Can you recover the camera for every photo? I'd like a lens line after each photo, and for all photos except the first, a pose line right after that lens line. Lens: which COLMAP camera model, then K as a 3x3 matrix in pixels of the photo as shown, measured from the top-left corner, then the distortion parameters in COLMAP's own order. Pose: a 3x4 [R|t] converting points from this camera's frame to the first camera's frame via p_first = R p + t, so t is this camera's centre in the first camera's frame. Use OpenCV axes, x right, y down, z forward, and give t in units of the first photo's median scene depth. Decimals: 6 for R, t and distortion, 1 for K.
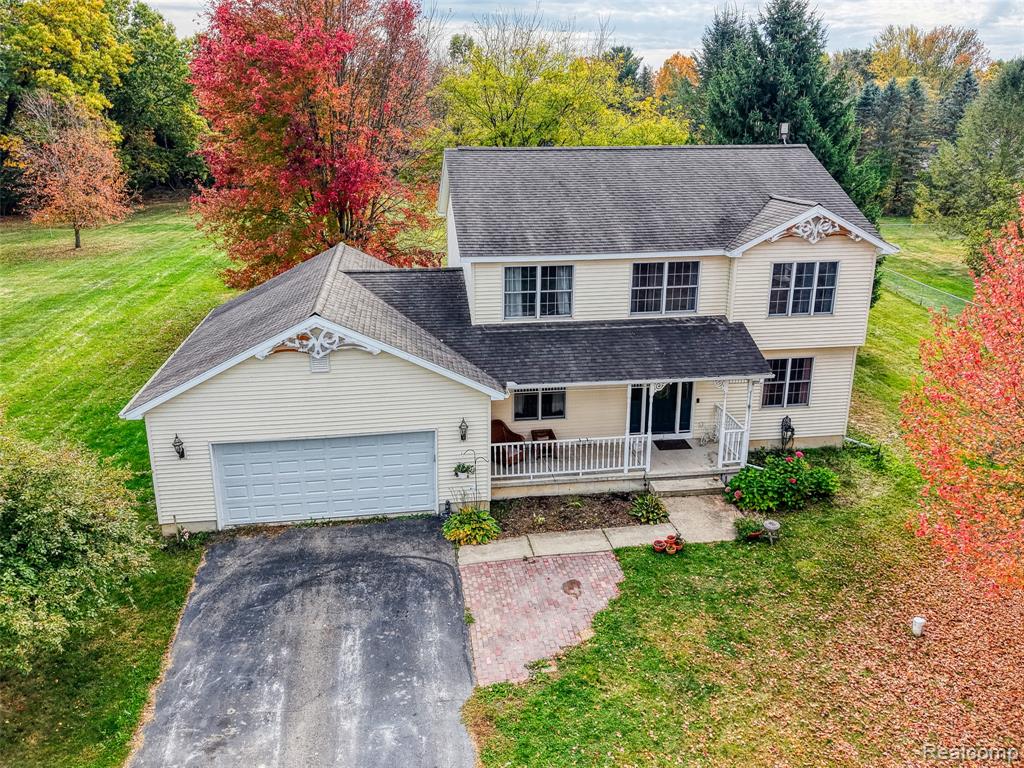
lens RADIAL K [[742.1, 0, 507.1], [0, 742.1, 384.1], [0, 0, 1]] dist [0.001973, 0.002441]
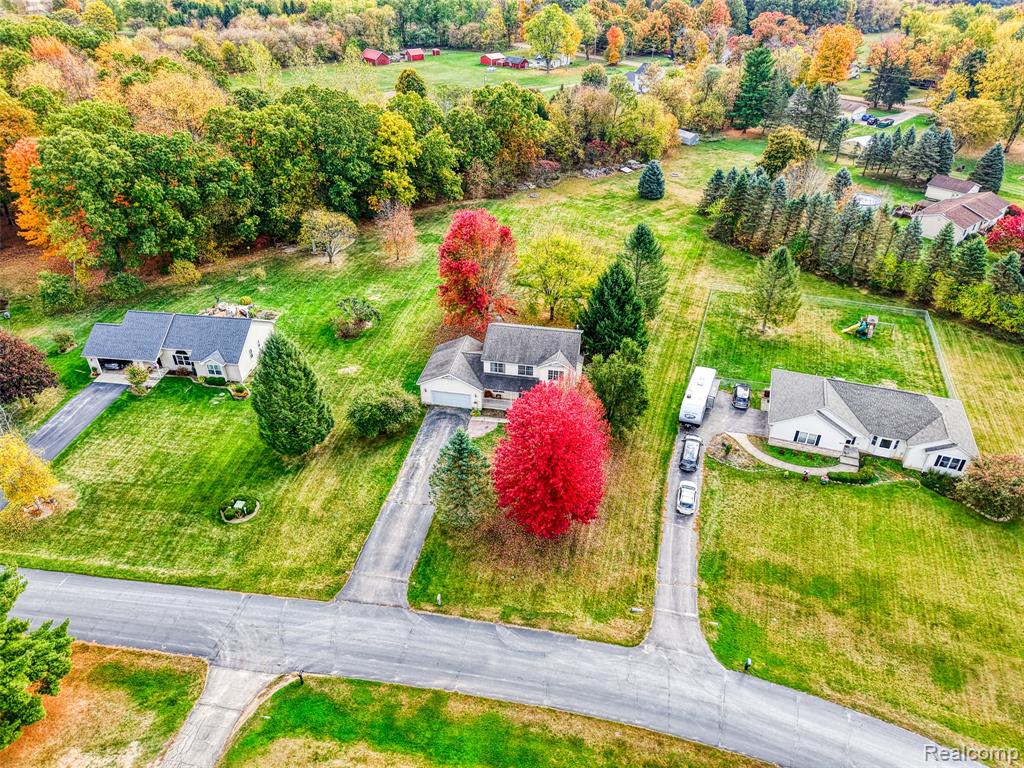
lens RADIAL K [[742.1, 0, 512.8], [0, 742.1, 383.8], [0, 0, 1]] dist [0.001973, 0.002441]
pose [[0.946452, 0.185662, -0.264117, 1.546355], [-0.116899, 0.959664, 0.255696, -1.377481], [0.300936, -0.211129, 0.929979, -3.752387]]
